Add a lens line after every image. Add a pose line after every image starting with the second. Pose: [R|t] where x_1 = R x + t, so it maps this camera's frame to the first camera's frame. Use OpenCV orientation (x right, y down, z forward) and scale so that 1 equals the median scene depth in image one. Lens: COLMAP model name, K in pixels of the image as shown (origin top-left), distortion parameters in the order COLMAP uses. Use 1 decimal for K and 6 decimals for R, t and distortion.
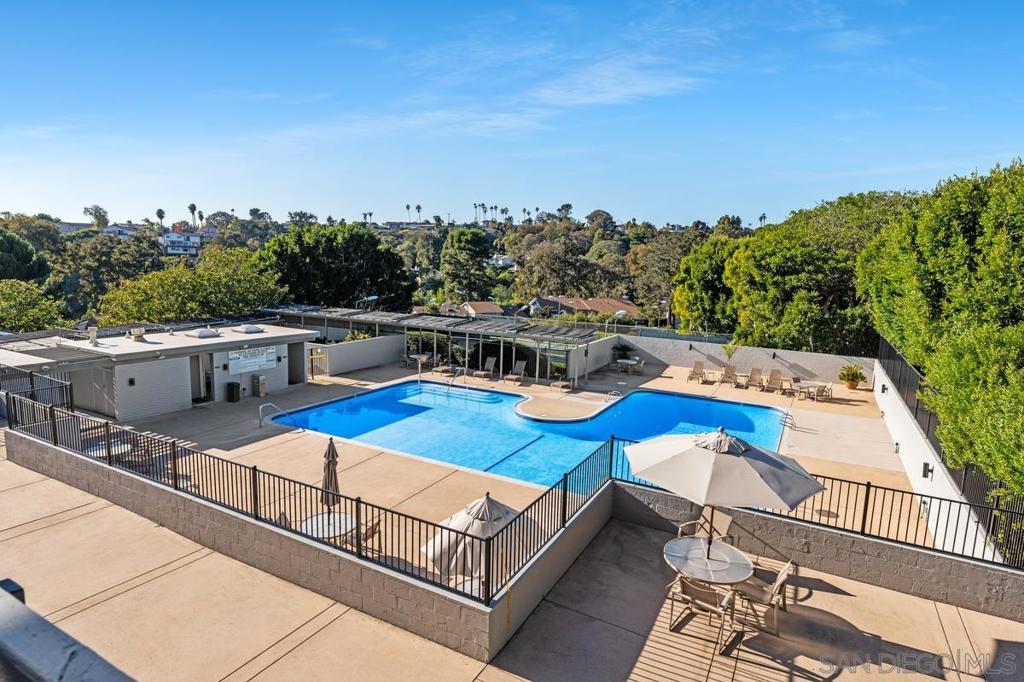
lens RADIAL K [[560.8, 0, 512.8], [0, 560.8, 345.6], [0, 0, 1]] dist [-0.000165, -0.000928]
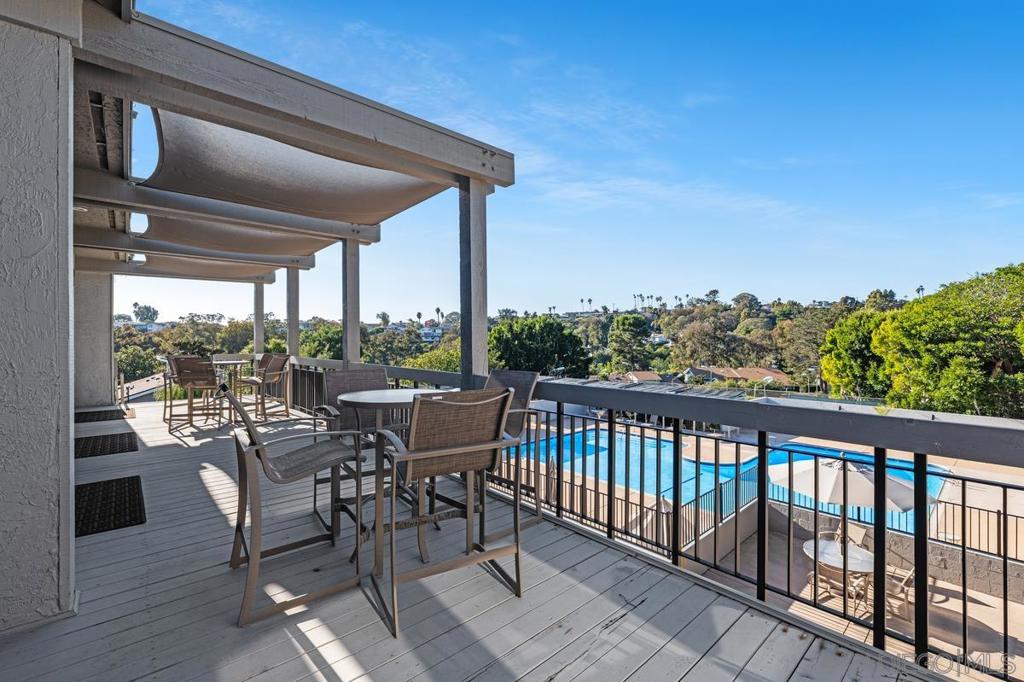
lens RADIAL K [[441.2, 0, 509.6], [0, 441.2, 337.9], [0, 0, 1]] dist [0.001385, 0.000035]
pose [[0.941205, -0.033596, -0.336162, -0.002086], [-0.019247, 0.988095, -0.152639, 0.003981], [0.337288, 0.150134, 0.929353, -0.027092]]
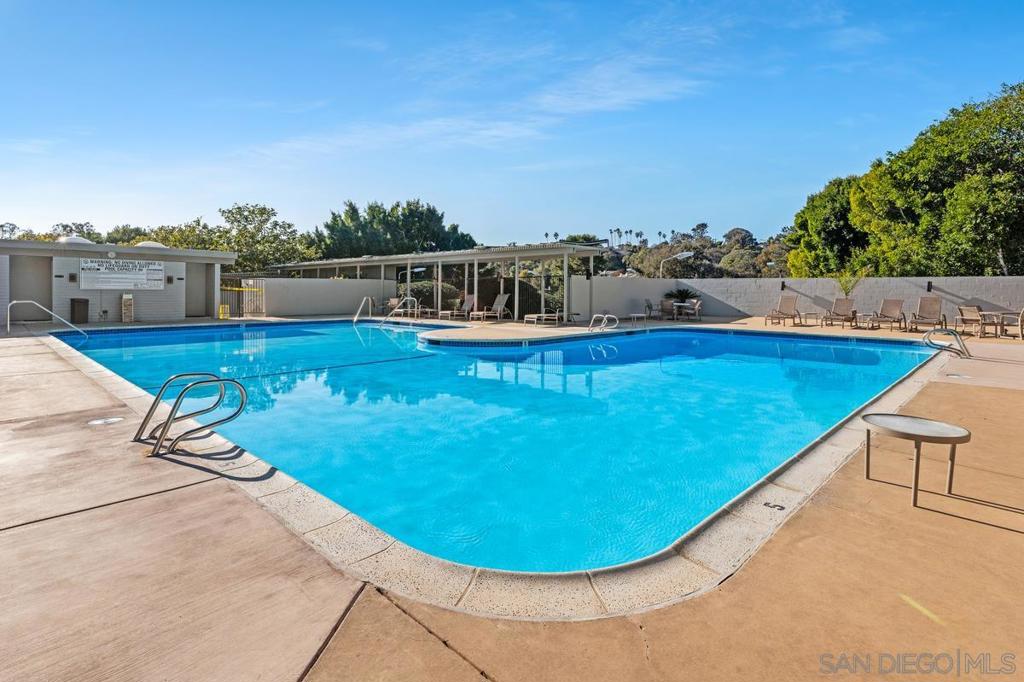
lens RADIAL K [[521.4, 0, 520.6], [0, 521.4, 295.6], [0, 0, 1]] dist [-0.000618, 0.004182]
pose [[0.965121, -0.023276, -0.260769, 0.065845], [-0.015148, 0.989407, -0.144375, 0.039494], [0.261367, 0.143290, 0.954545, 0.123263]]
